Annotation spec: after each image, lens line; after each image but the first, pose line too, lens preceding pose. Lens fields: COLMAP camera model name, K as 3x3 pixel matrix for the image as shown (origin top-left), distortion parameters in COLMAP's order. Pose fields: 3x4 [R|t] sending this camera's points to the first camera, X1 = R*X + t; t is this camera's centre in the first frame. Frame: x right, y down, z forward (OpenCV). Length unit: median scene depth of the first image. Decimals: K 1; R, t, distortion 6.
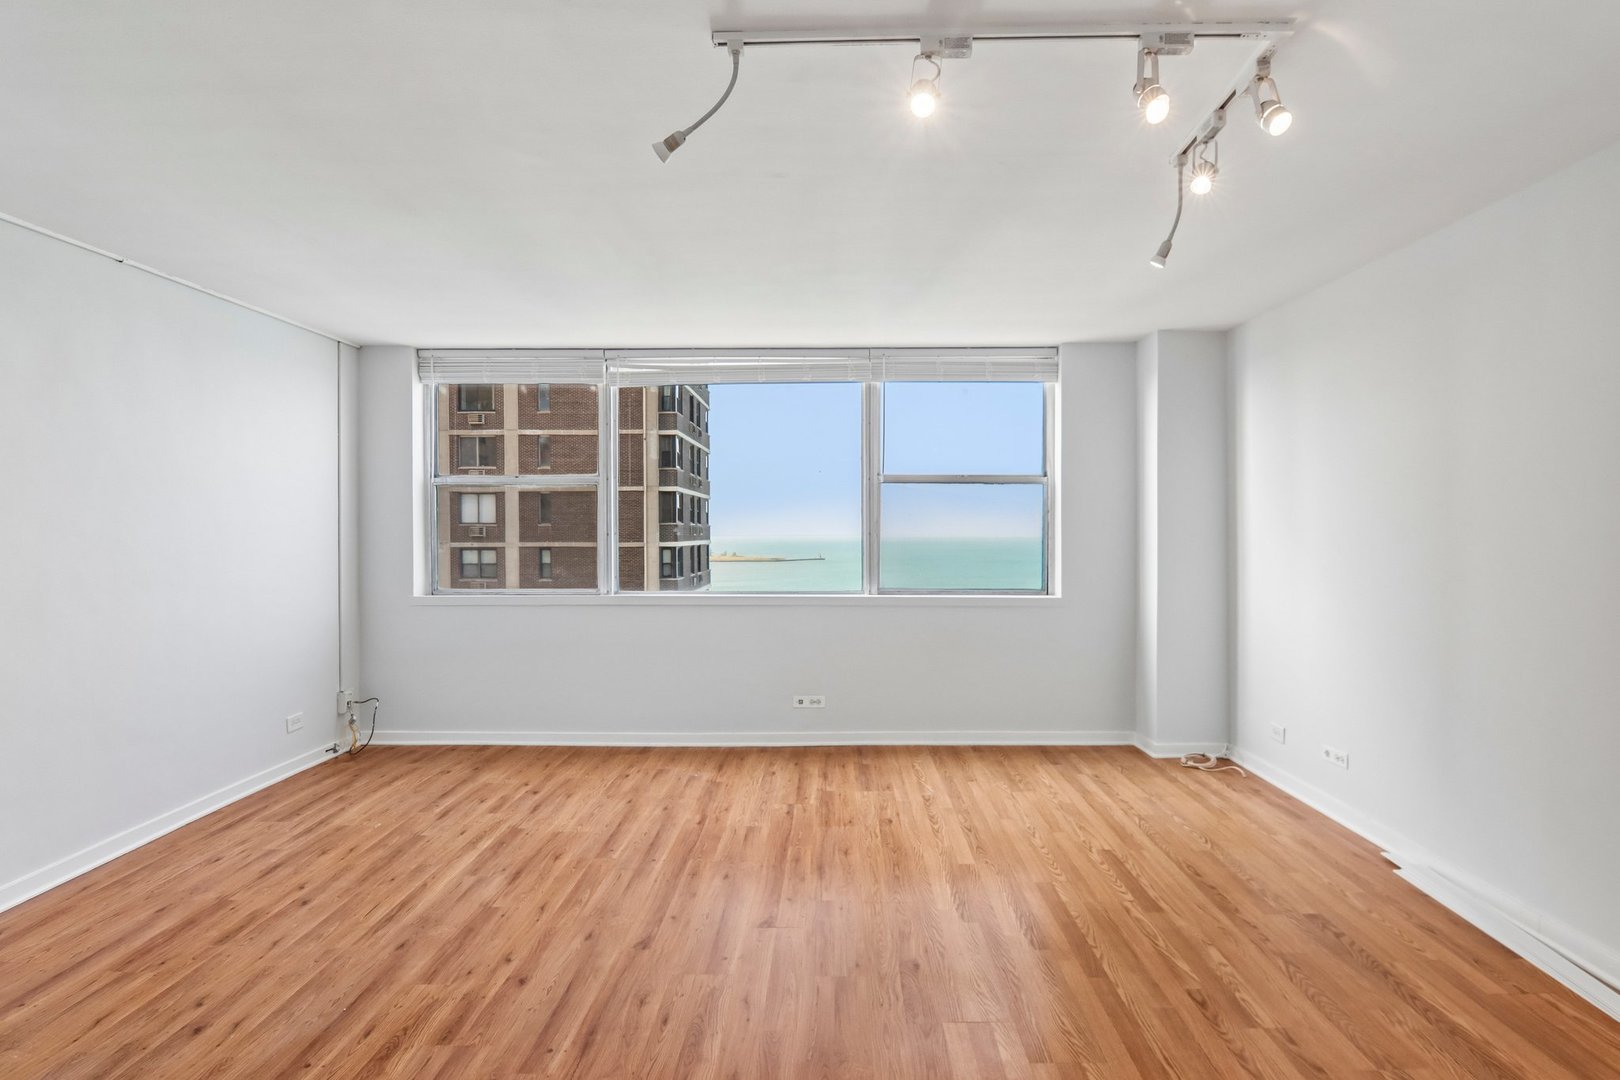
lens RADIAL K [[831.6, 0, 809.4], [0, 831.6, 545.7], [0, 0, 1]] dist [-0.005082, -0.010551]
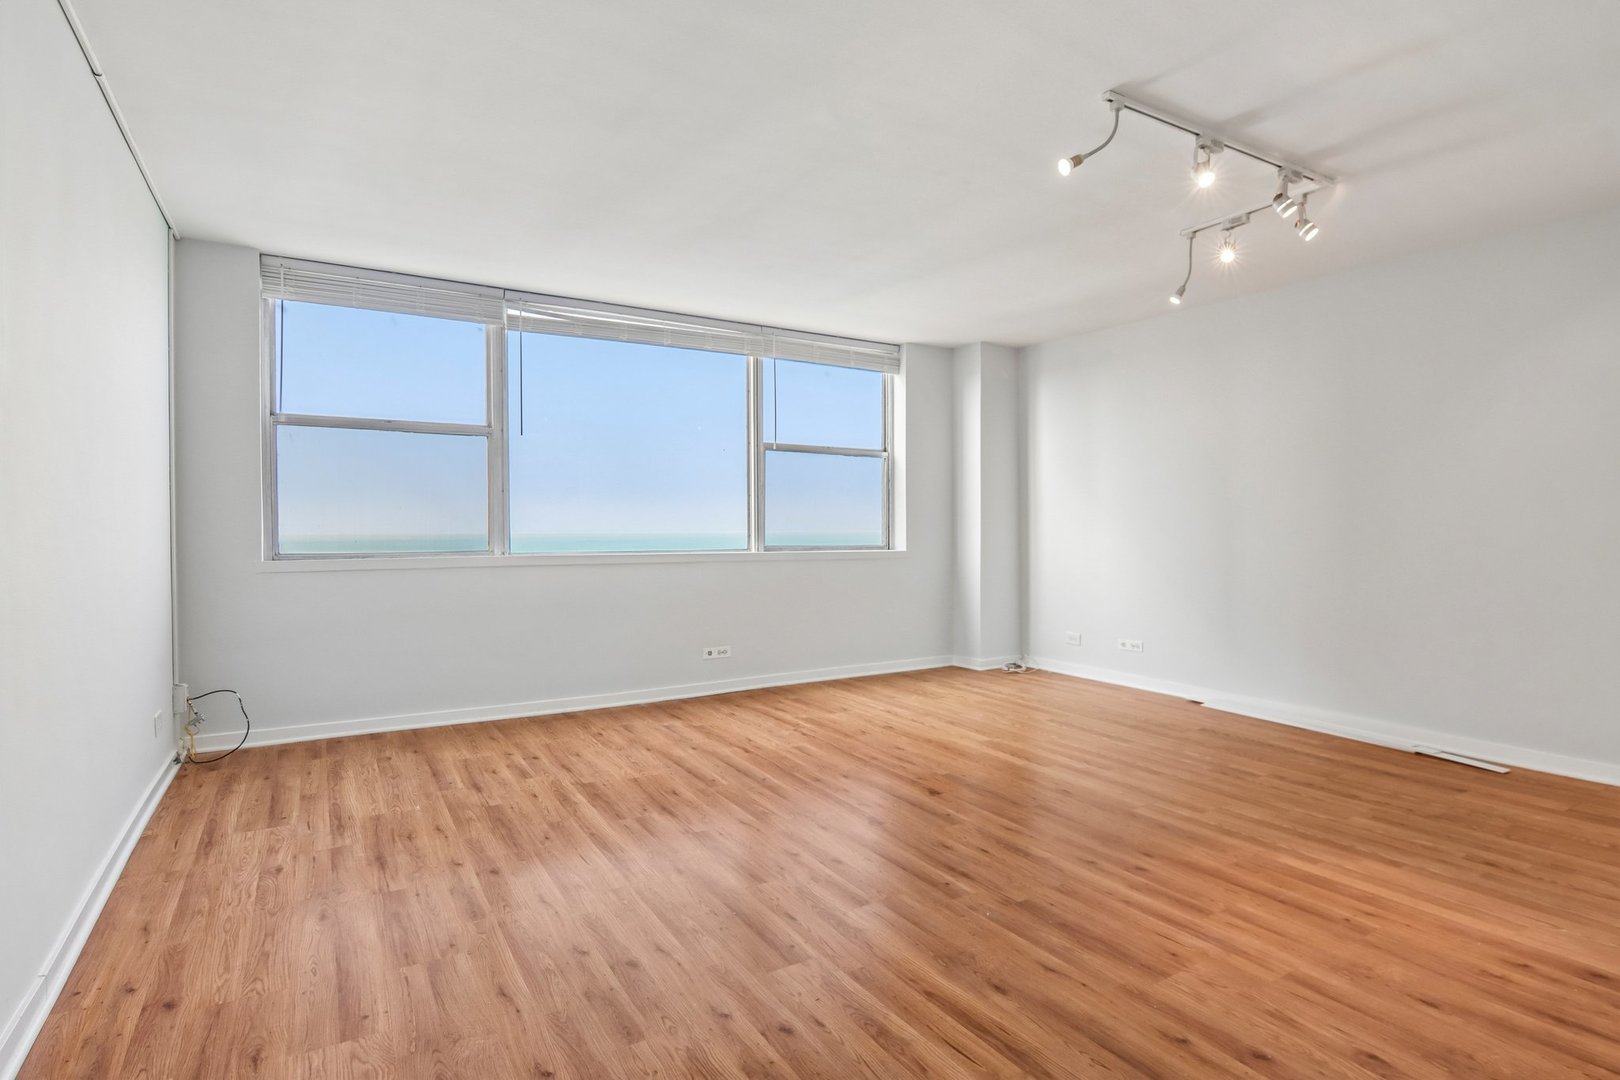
lens RADIAL K [[831.6, 0, 830.7], [0, 831.6, 548.3], [0, 0, 1]] dist [-0.005082, -0.010551]
pose [[0.841077, -0.013010, 0.540758, -0.597405], [0.007933, 0.999900, 0.011717, 0.057551], [-0.540857, -0.005565, 0.841096, 0.040568]]
